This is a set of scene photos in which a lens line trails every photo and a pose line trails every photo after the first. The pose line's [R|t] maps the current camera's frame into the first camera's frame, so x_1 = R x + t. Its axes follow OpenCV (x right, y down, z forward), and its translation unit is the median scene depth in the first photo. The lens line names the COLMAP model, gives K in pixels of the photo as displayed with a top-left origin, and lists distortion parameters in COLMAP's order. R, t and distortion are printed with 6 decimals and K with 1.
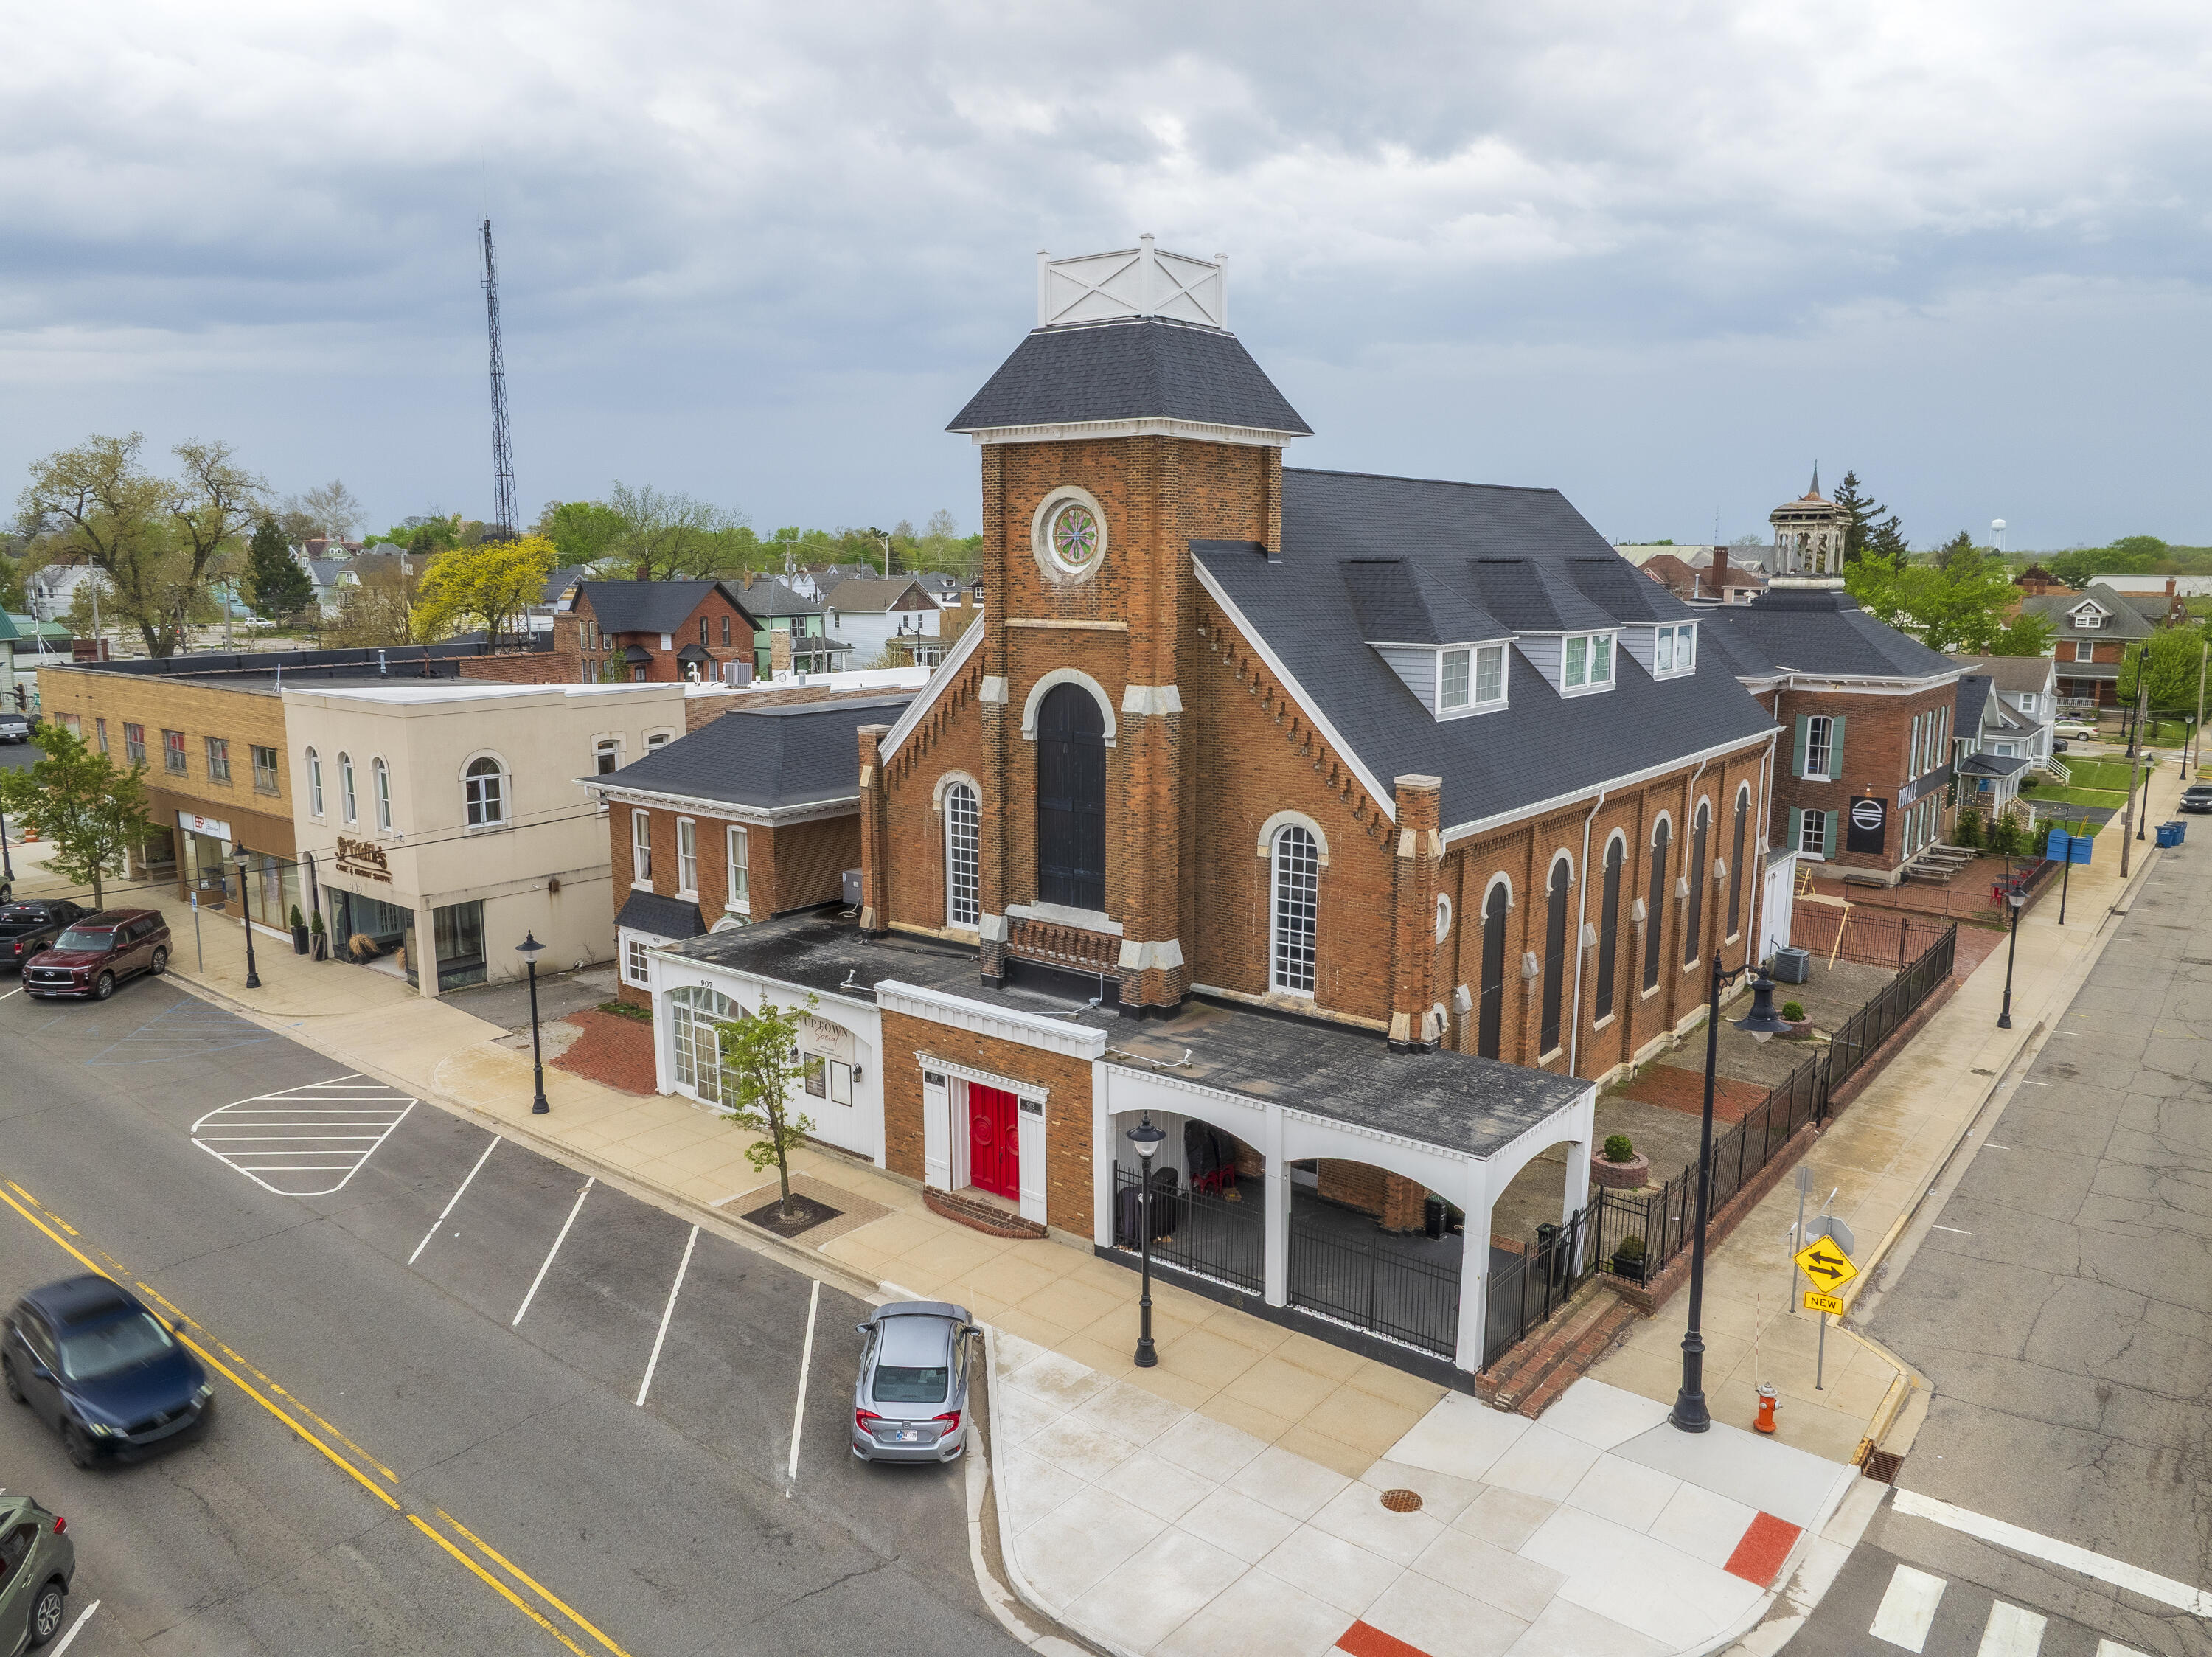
lens RADIAL K [[1547.3, 0, 1106.0], [0, 1547.3, 828.5], [0, 0, 1]] dist [-0.020746, 0.001105]
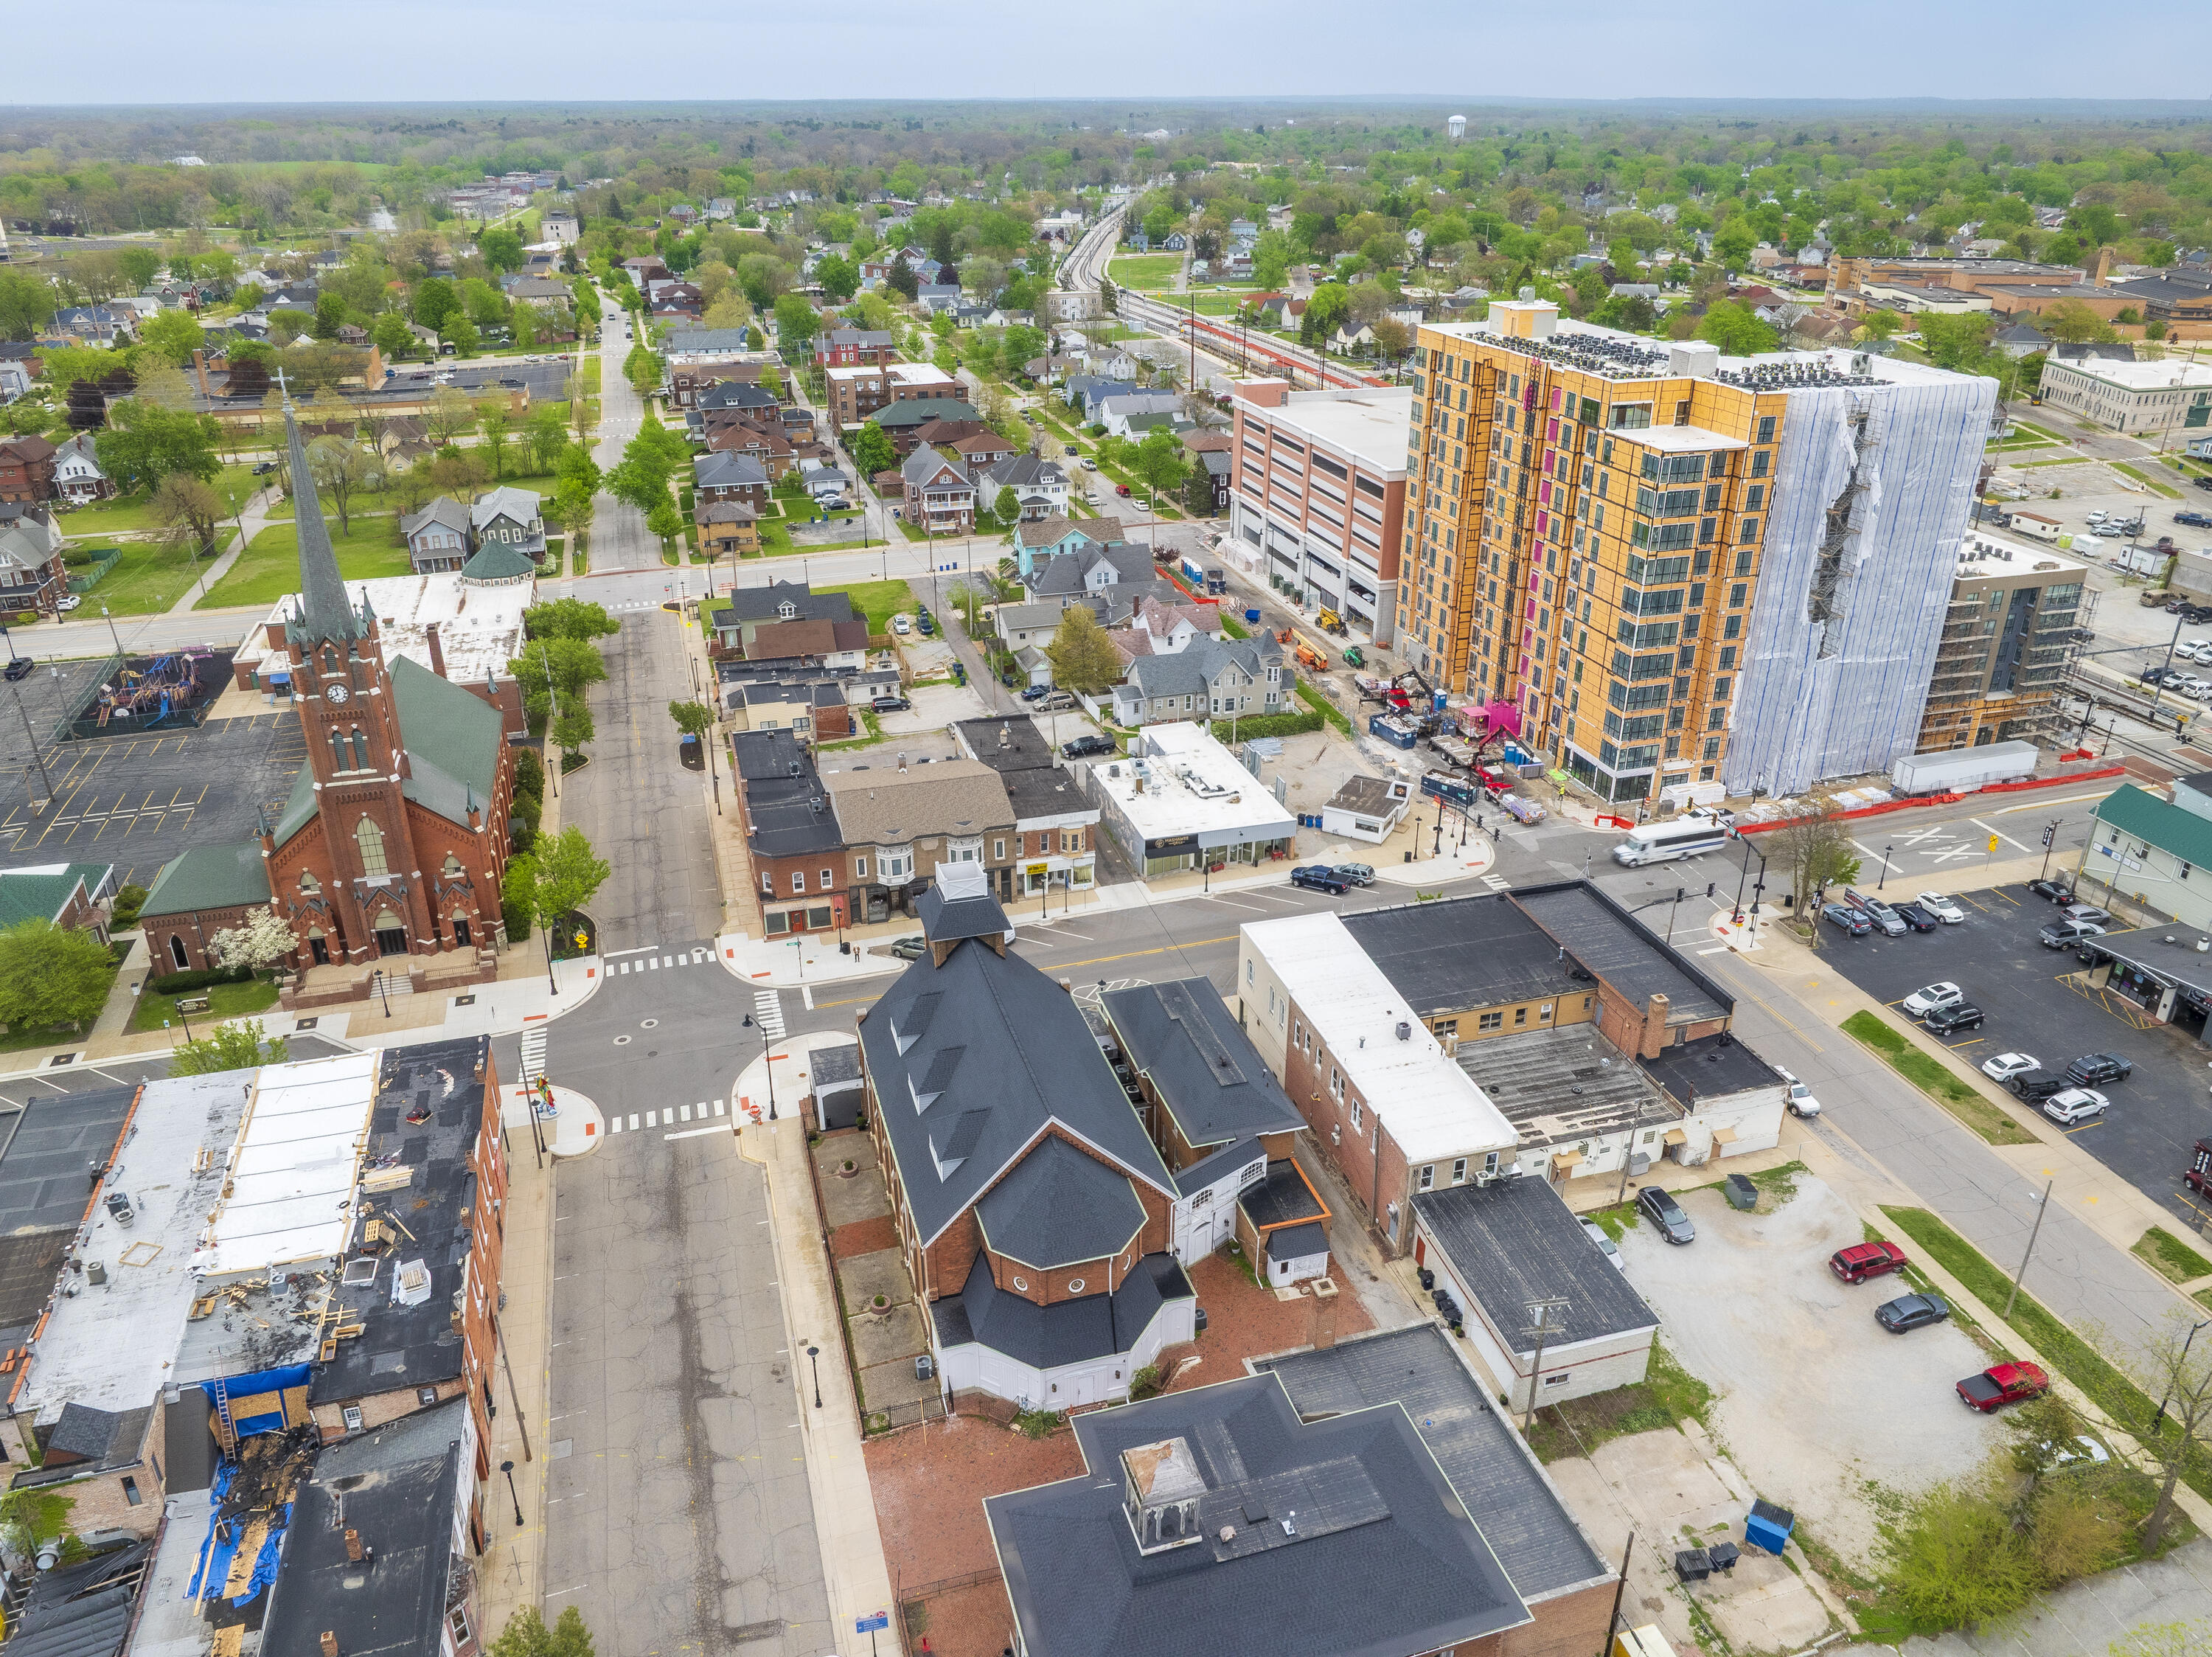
lens RADIAL K [[1547.3, 0, 1106.0], [0, 1547.3, 828.5], [0, 0, 1]] dist [-0.020746, 0.001105]
pose [[-0.574634, 0.344003, -0.742602, 2.255770], [-0.147432, 0.849015, 0.507383, -2.165347], [0.805021, 0.401043, -0.437156, 2.671370]]
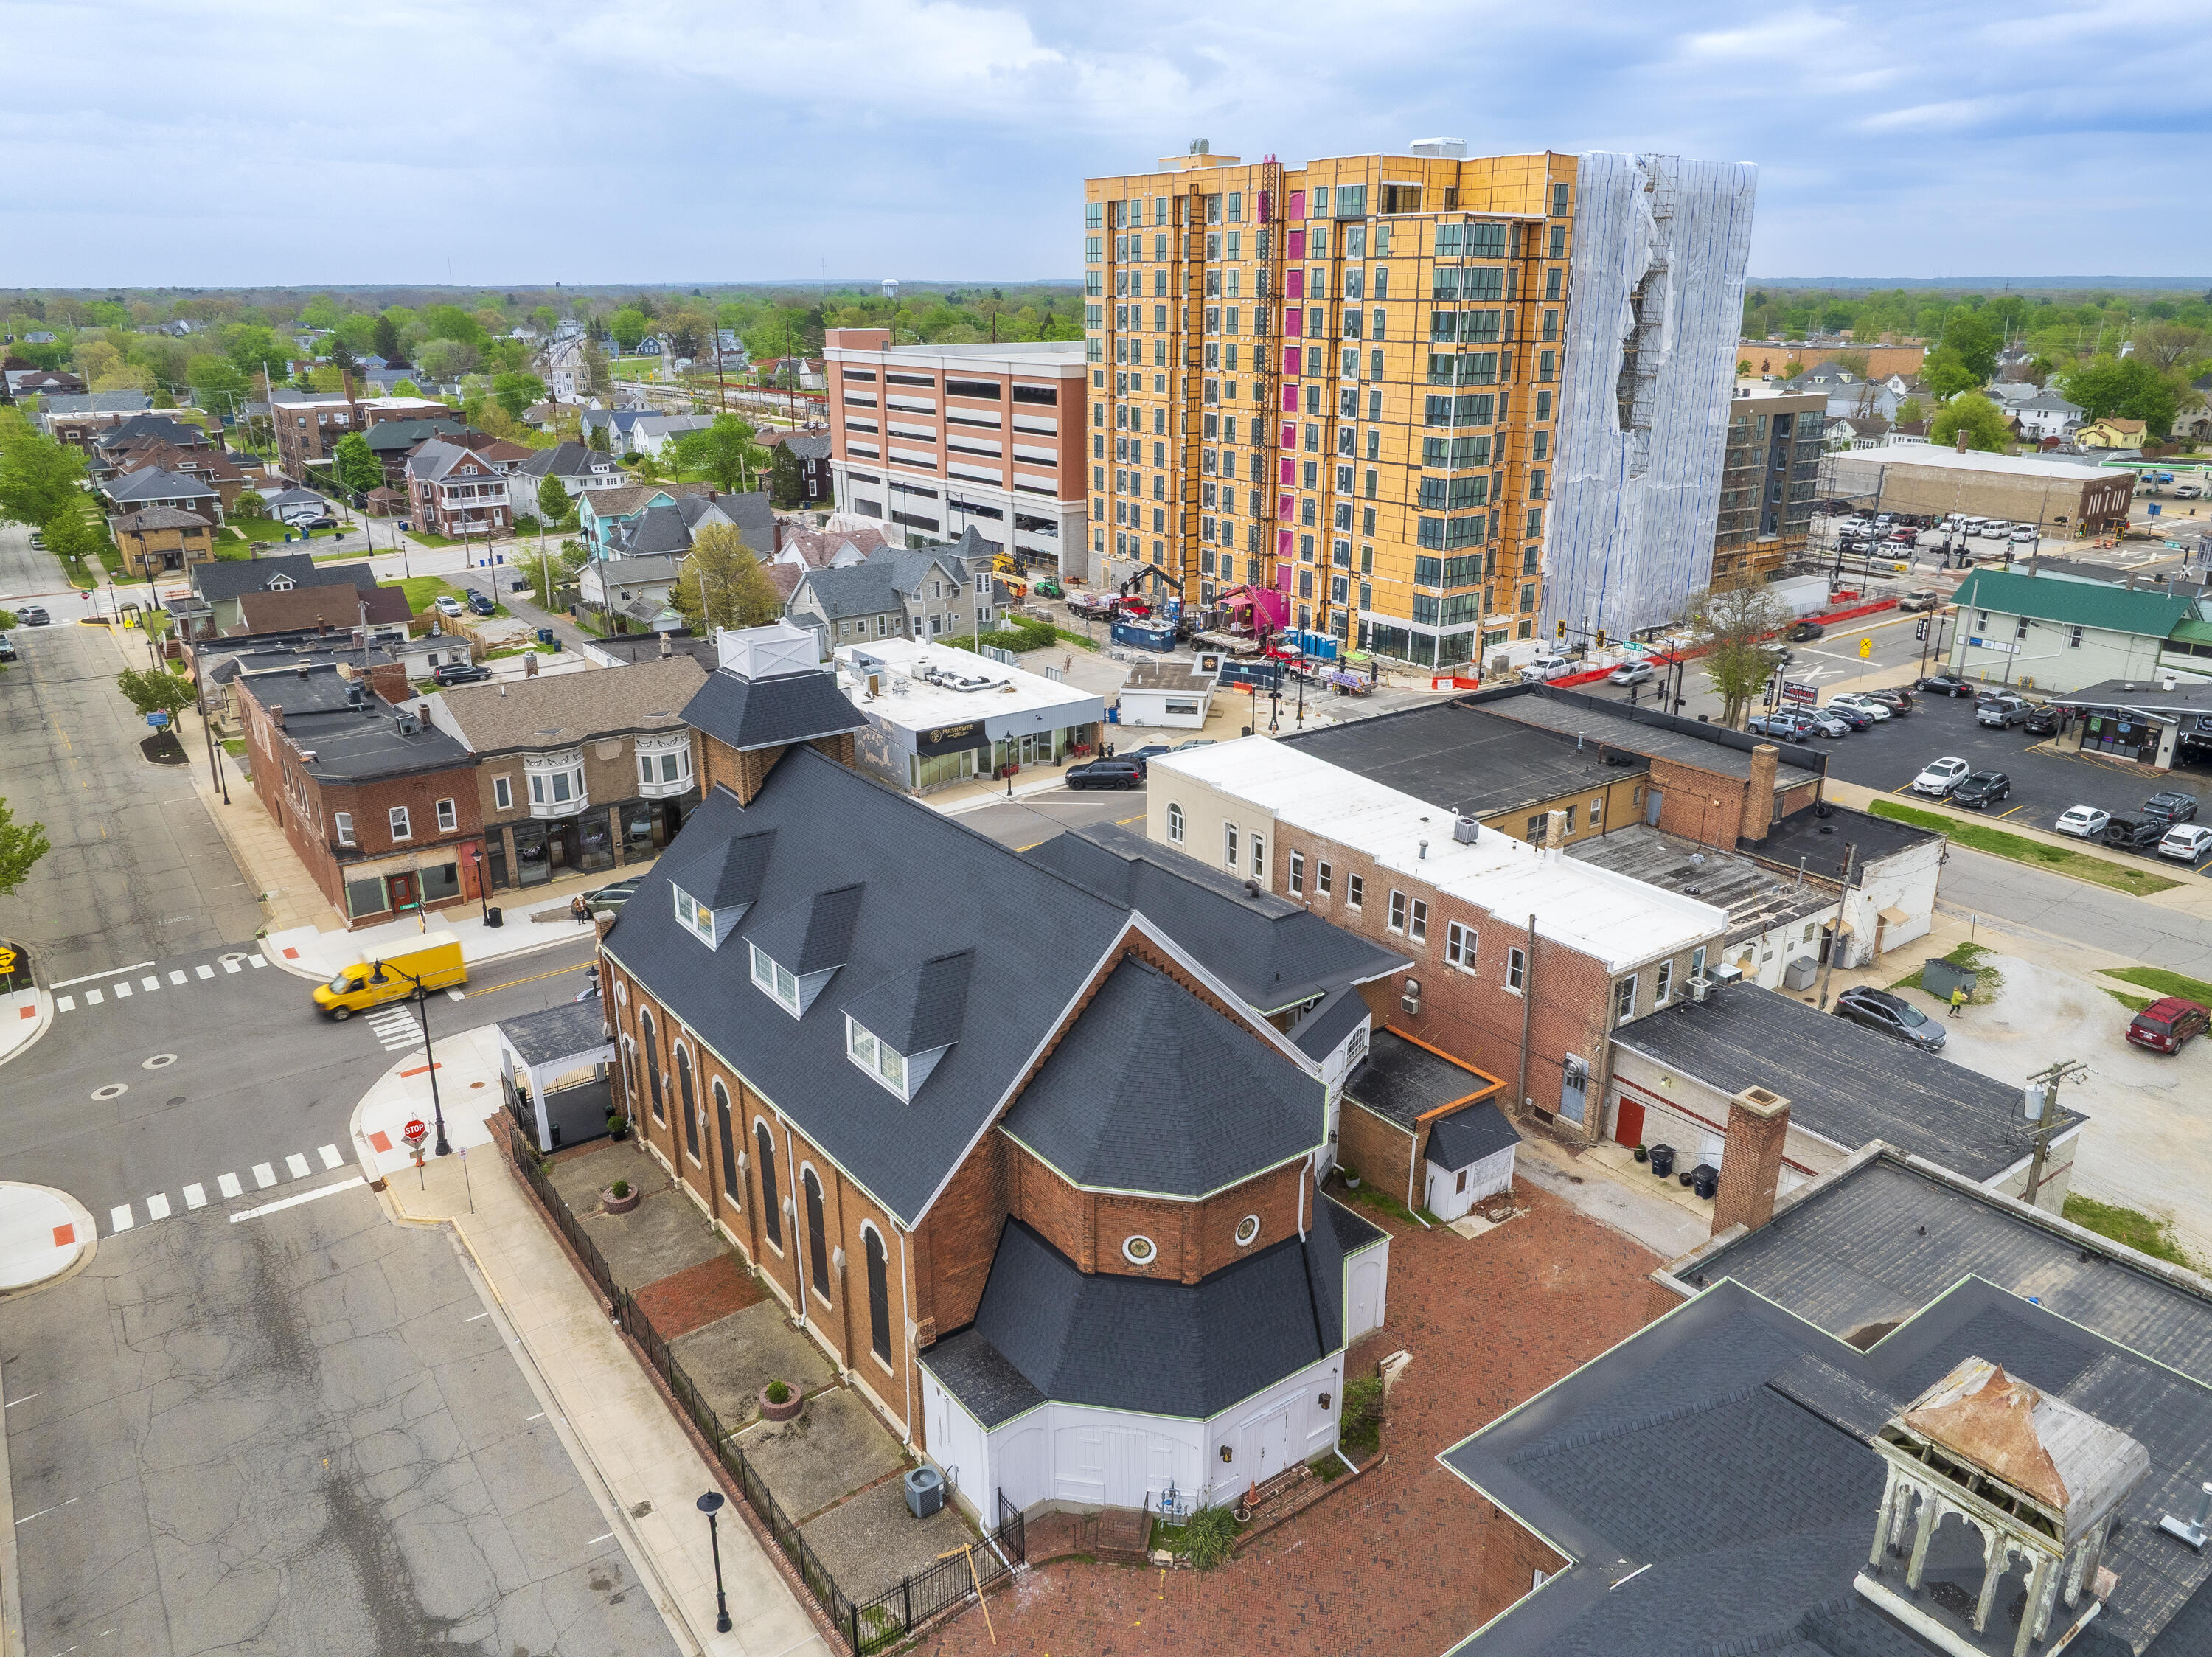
lens RADIAL K [[1558.0, 0, 1106.0], [0, 1558.0, 828.5], [0, 0, 1]] dist [-0.044787, 0.037070]
pose [[-0.266301, 0.313682, -0.911420, 1.714829], [-0.169486, 0.915594, 0.364640, -0.918467], [0.948872, 0.251577, -0.190659, 1.835732]]
